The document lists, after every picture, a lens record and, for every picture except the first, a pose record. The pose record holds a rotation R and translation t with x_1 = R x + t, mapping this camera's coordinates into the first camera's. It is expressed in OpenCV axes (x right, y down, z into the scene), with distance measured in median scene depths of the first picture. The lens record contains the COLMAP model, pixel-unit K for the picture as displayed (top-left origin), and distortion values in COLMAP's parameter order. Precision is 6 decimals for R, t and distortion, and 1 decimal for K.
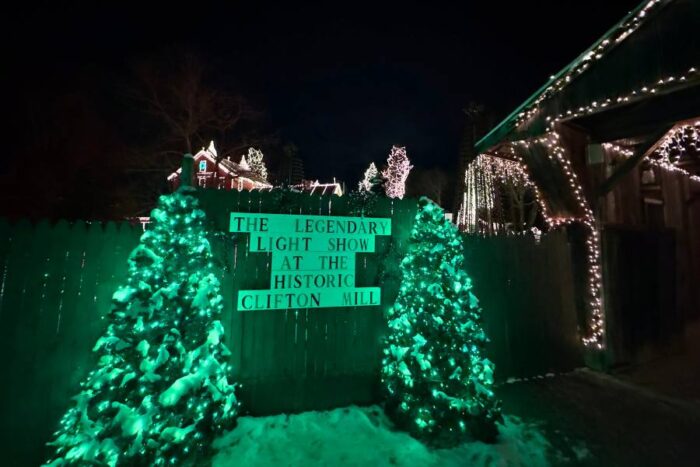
lens RADIAL K [[286.3, 0, 350.3], [0, 286.3, 203.6], [0, 0, 1]] dist [-0.003039, -0.000099]
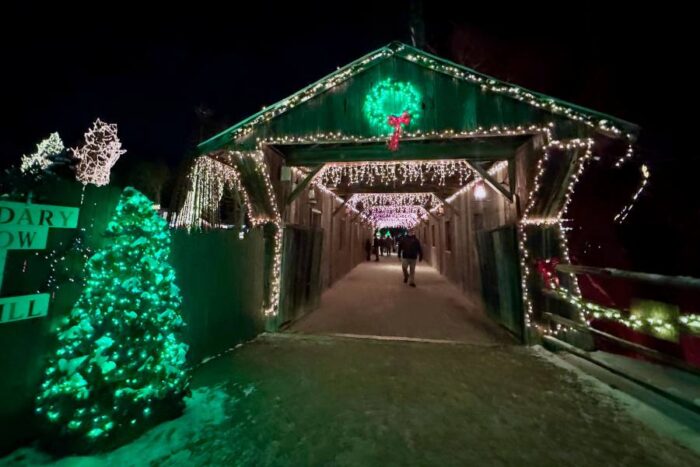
lens RADIAL K [[286.3, 0, 350.3], [0, 286.3, 203.6], [0, 0, 1]] dist [-0.003039, -0.000099]
pose [[0.622709, 0.090103, 0.777249, -0.013954], [-0.085938, 0.995214, -0.046521, 0.011310], [-0.777720, -0.037826, 0.627471, -0.140768]]
